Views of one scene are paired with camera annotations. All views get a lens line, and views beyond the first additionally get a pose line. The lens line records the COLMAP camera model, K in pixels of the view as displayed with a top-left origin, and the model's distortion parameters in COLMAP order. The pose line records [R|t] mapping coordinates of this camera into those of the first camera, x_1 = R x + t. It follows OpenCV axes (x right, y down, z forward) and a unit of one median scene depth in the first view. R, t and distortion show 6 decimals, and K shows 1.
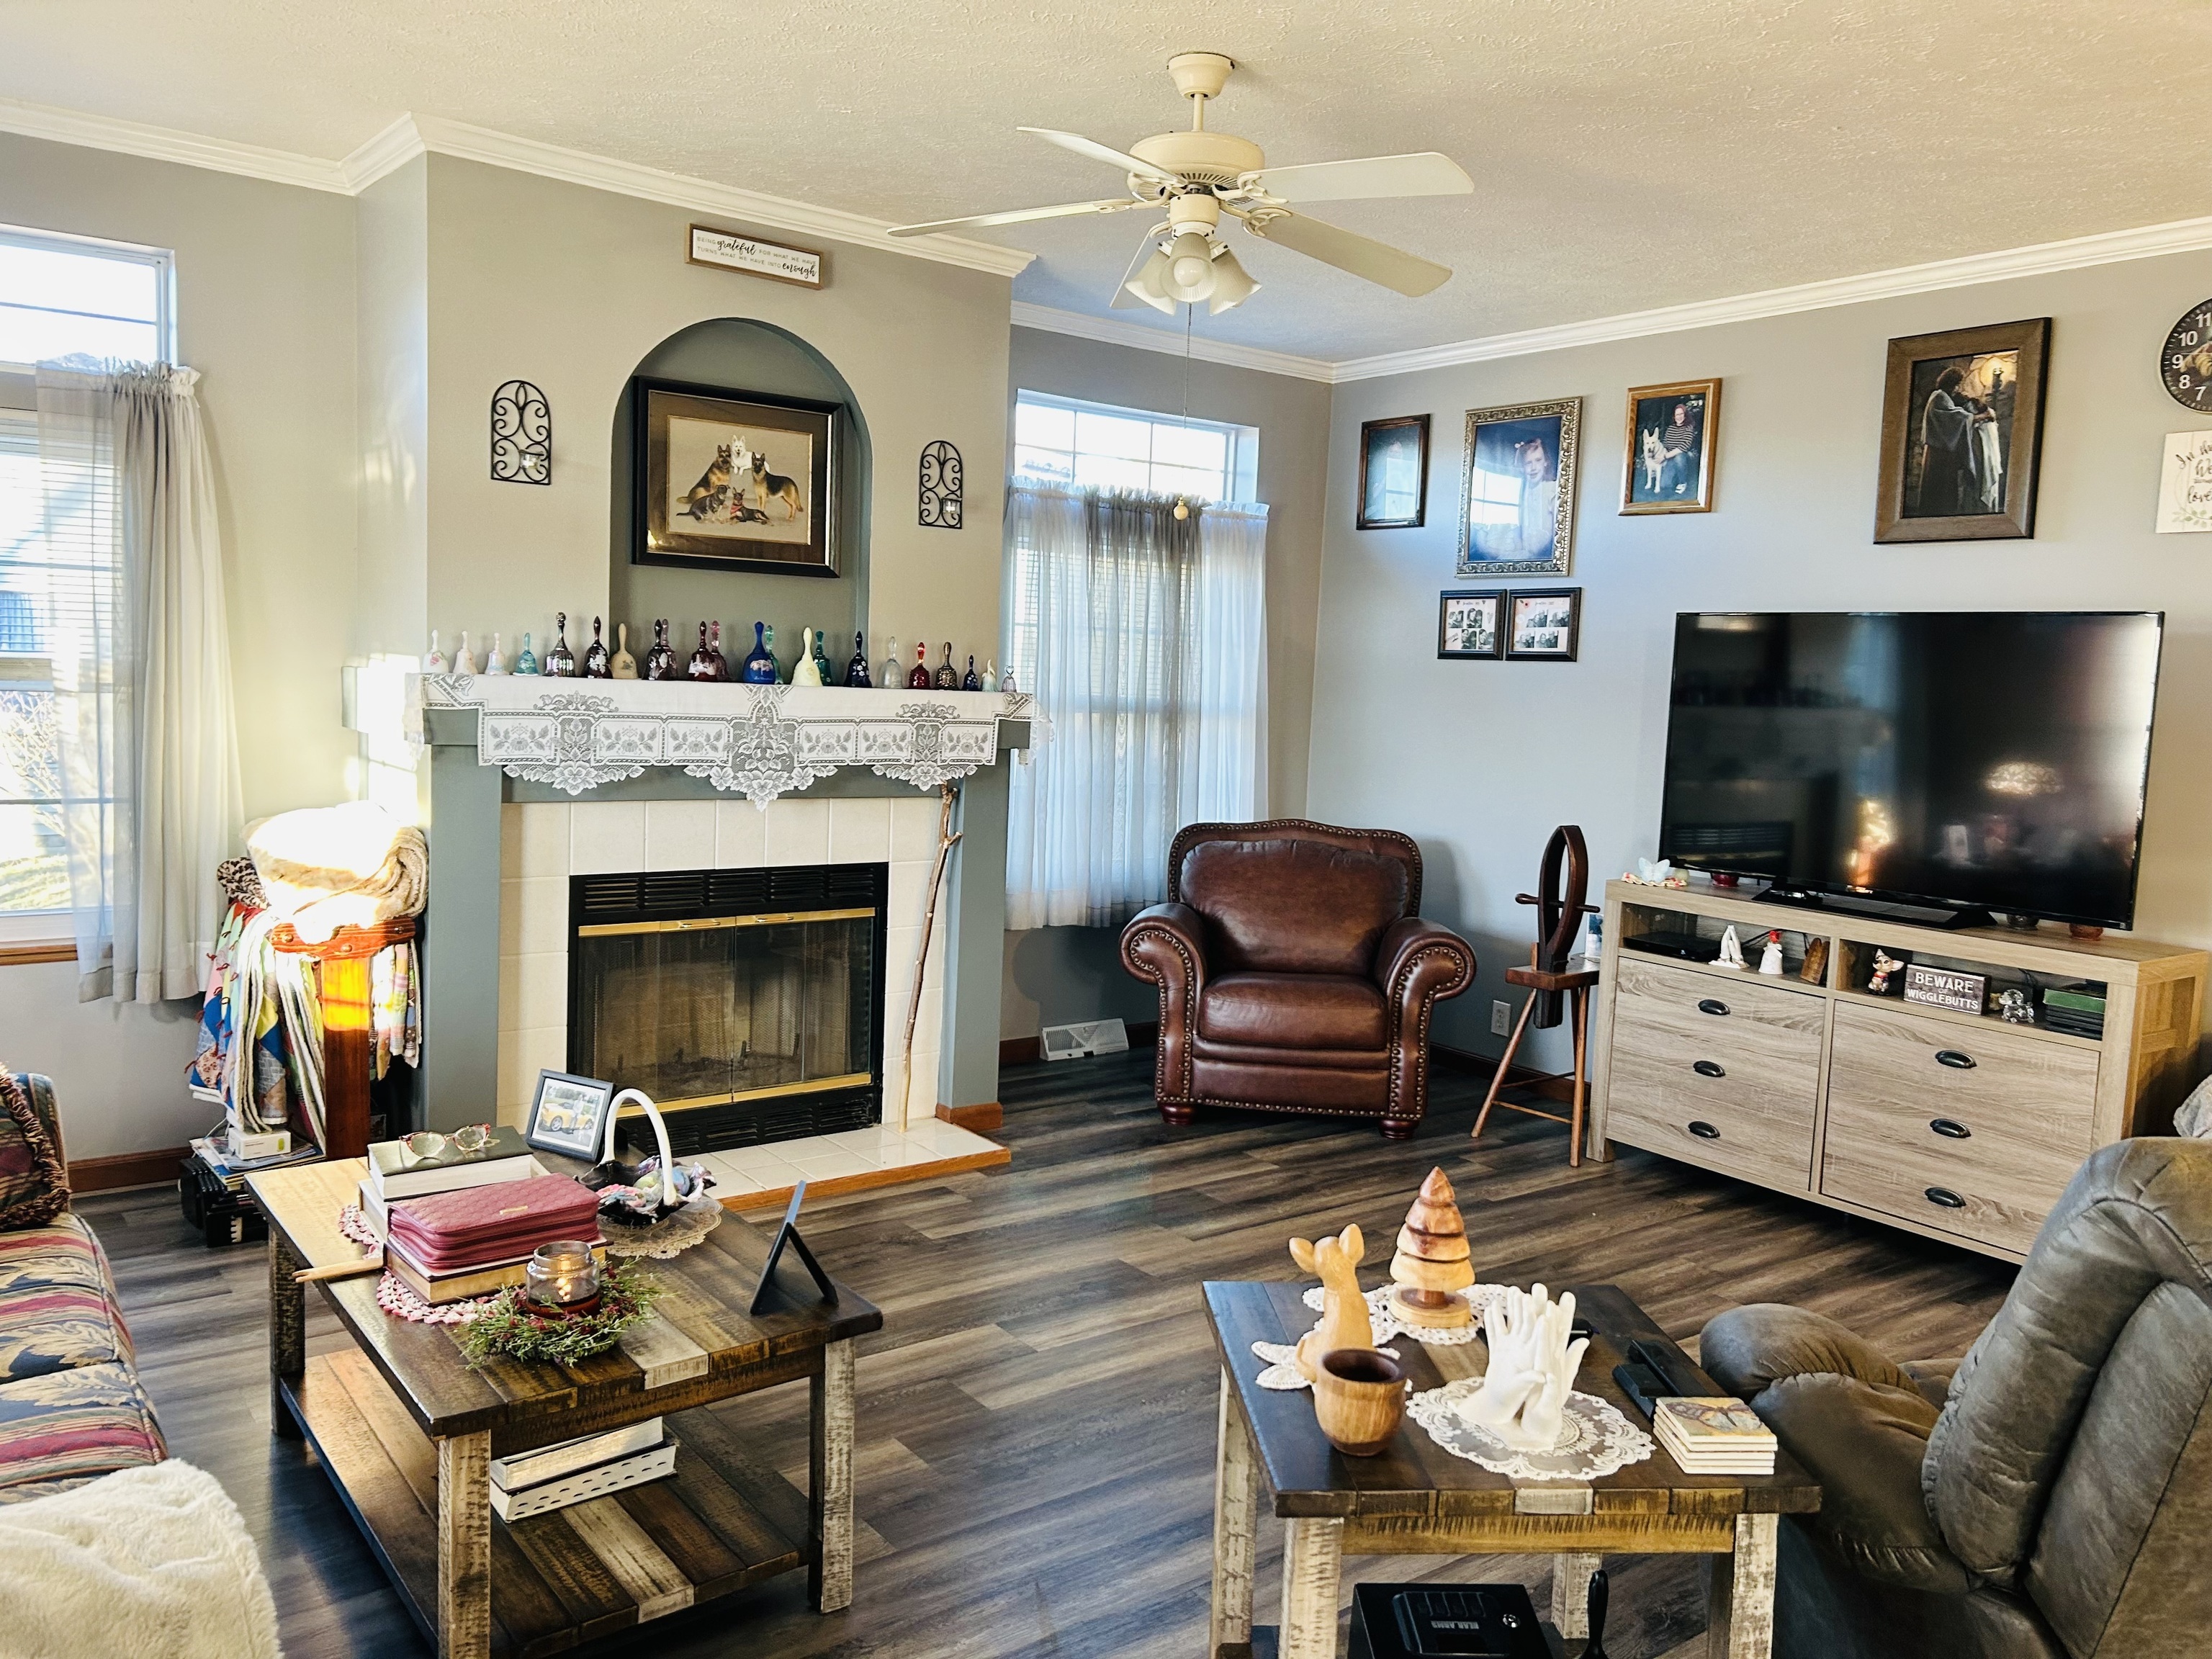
lens RADIAL K [[1658.1, 0, 1106.0], [0, 1658.1, 829.5], [0, 0, 1]] dist [-0.001687, -0.004267]
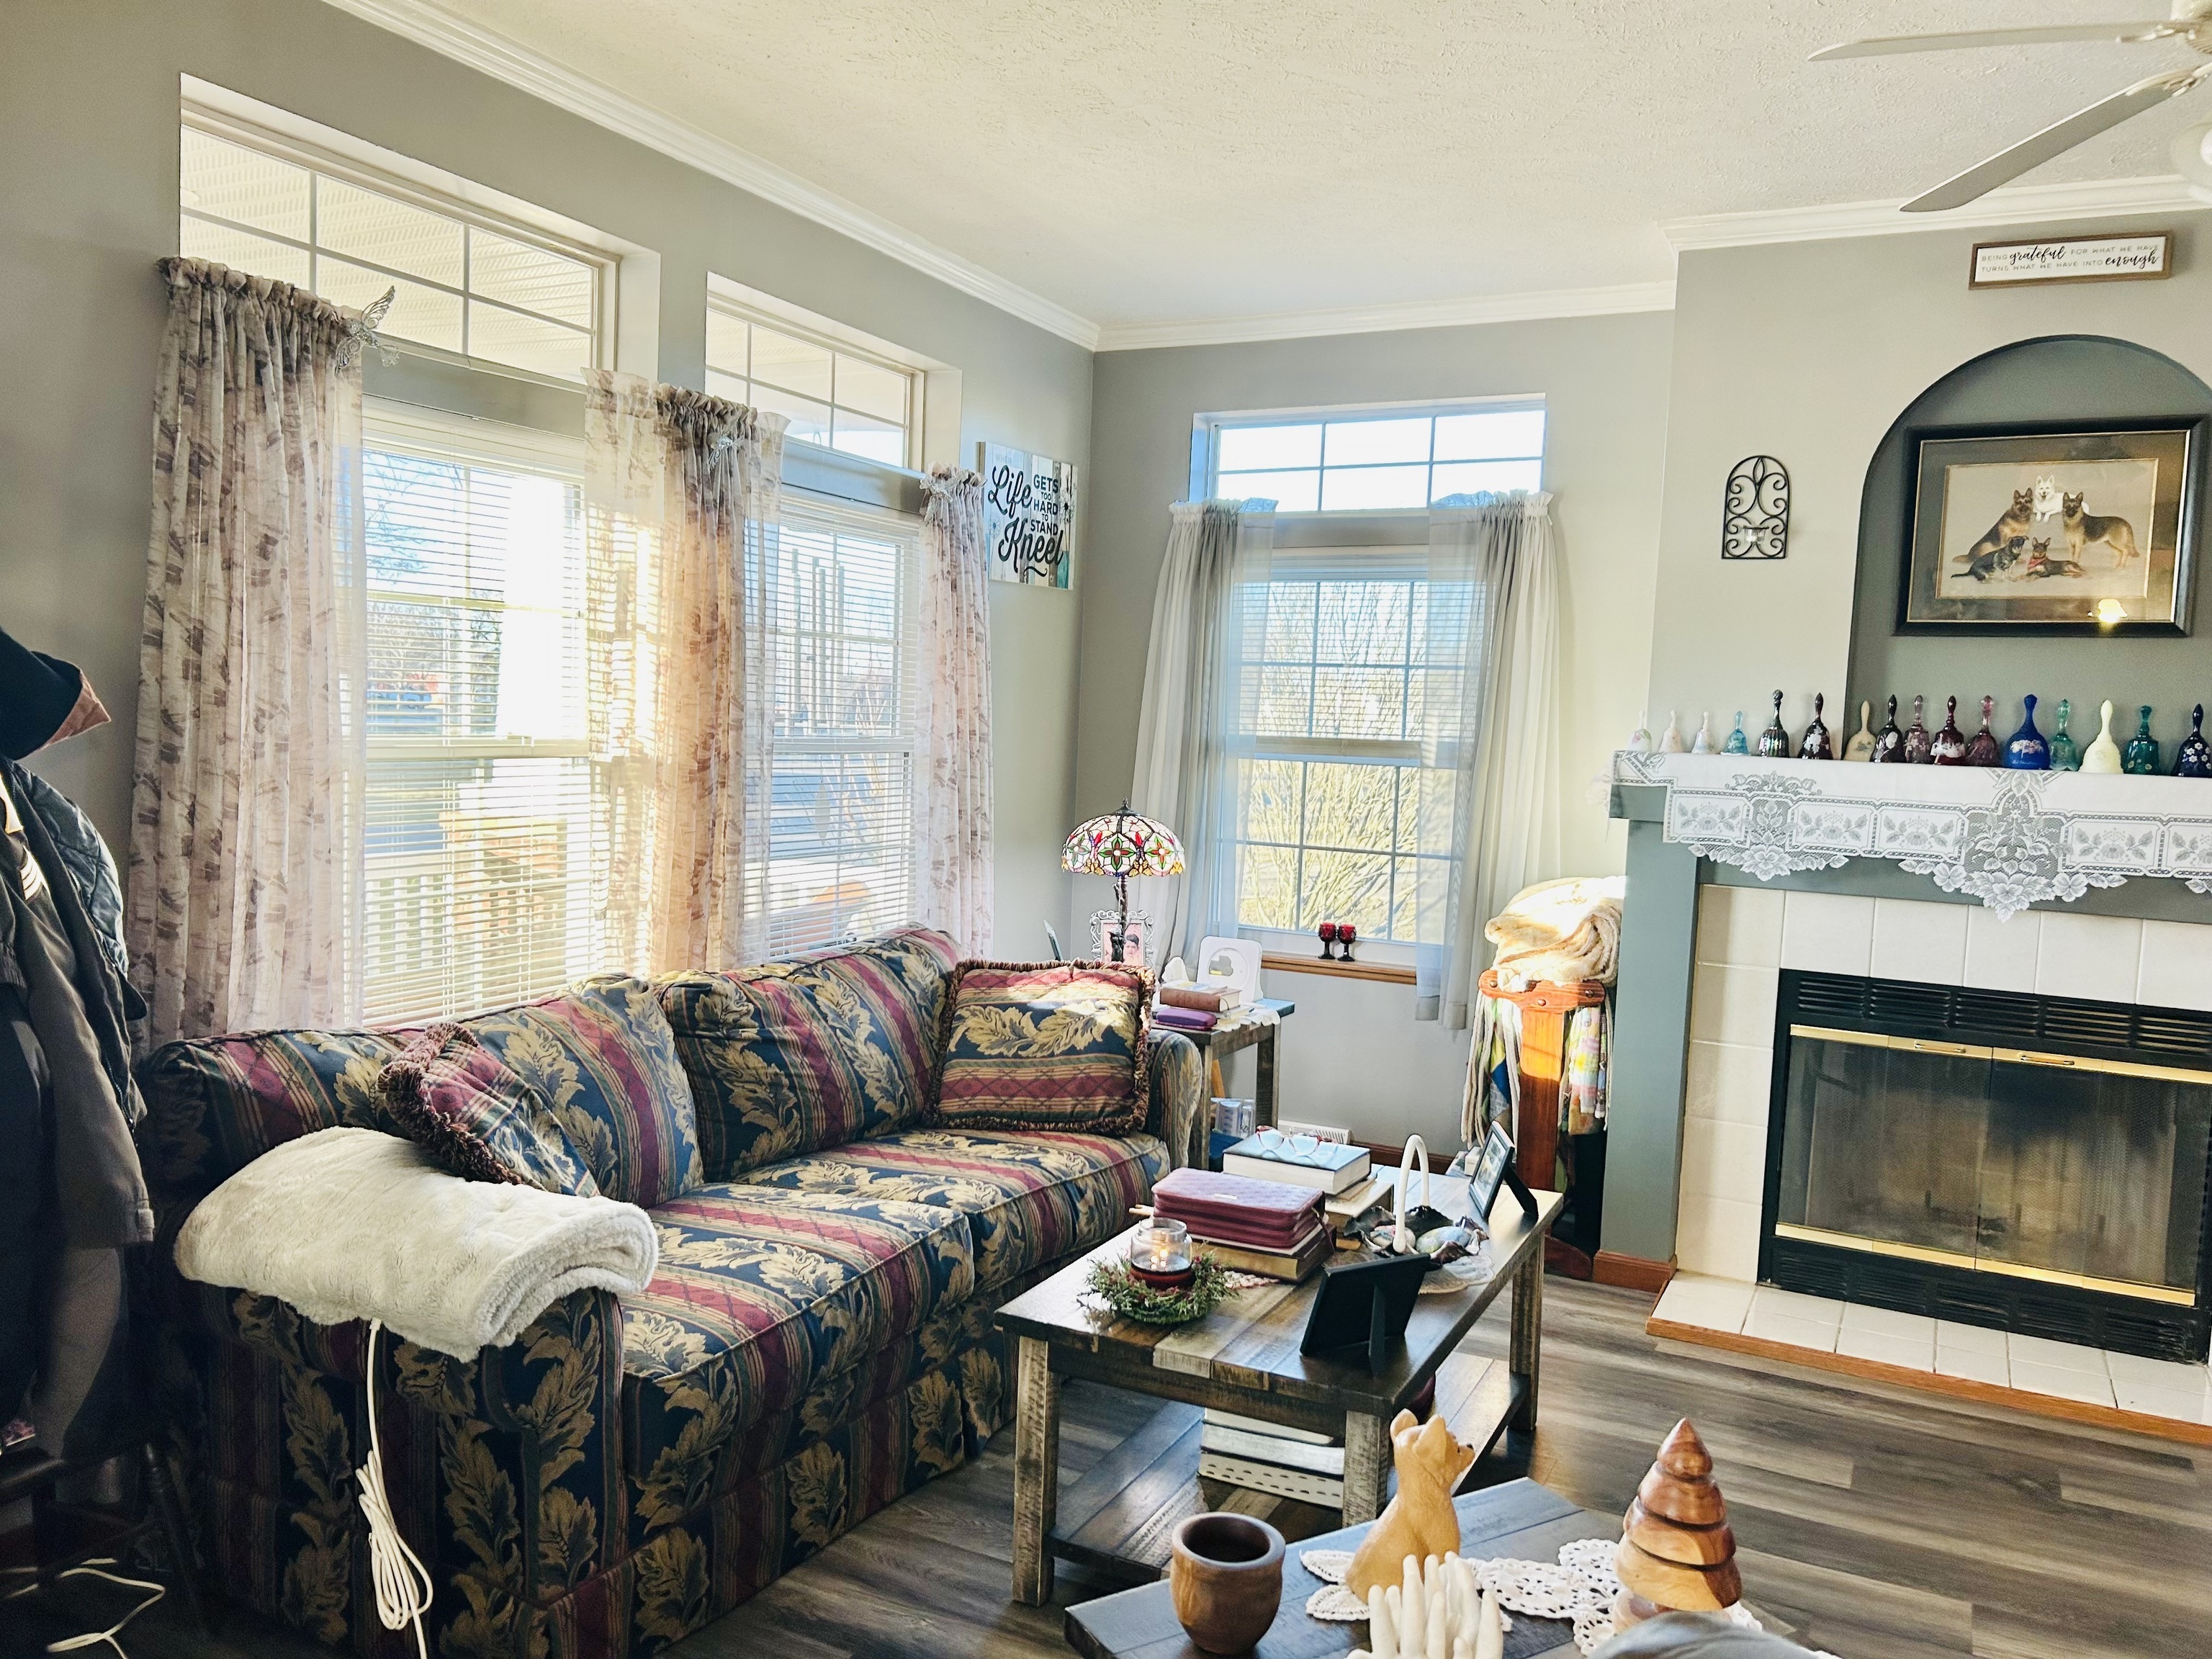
lens RADIAL K [[1646.7, 0, 1106.0], [0, 1646.7, 829.5], [0, 0, 1]] dist [0.051674, -0.069038]
pose [[0.428008, 0.041481, -0.902822, 0.358315], [-0.108869, 0.994038, -0.005940, -0.003094], [0.897194, 0.100832, 0.429973, 0.241819]]
